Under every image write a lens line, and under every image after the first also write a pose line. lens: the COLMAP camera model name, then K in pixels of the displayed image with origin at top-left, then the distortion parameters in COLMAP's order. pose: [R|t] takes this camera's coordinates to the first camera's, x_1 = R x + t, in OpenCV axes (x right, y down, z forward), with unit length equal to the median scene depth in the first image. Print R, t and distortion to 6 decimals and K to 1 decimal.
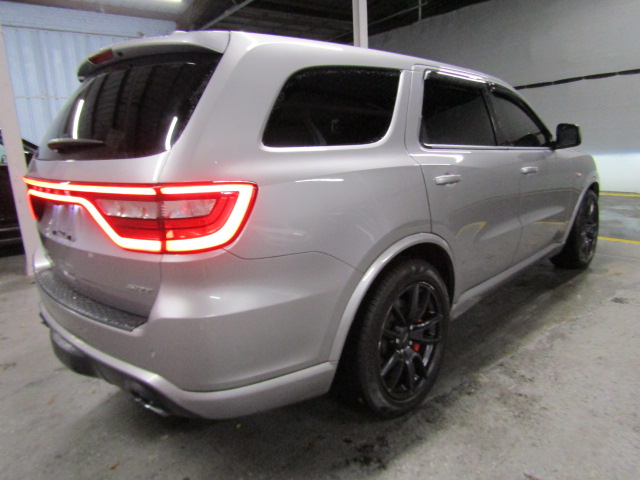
lens RADIAL K [[445.5, 0, 320.0], [0, 445.5, 240.0], [0, 0, 1]] dist [-0.003509, -0.004281]
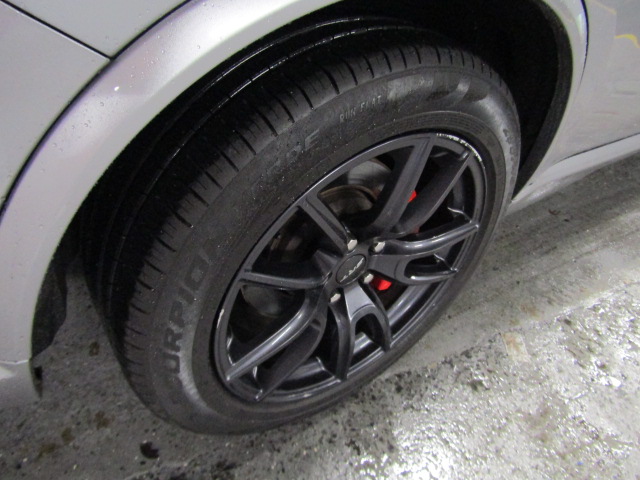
lens RADIAL K [[445.5, 0, 320.0], [0, 445.5, 240.0], [0, 0, 1]] dist [-0.003509, -0.004281]
pose [[0.963402, 0.262240, -0.055554, 0.173062], [-0.203823, 0.851237, 0.483581, 0.026355], [0.174104, -0.454560, 0.873535, 0.661069]]
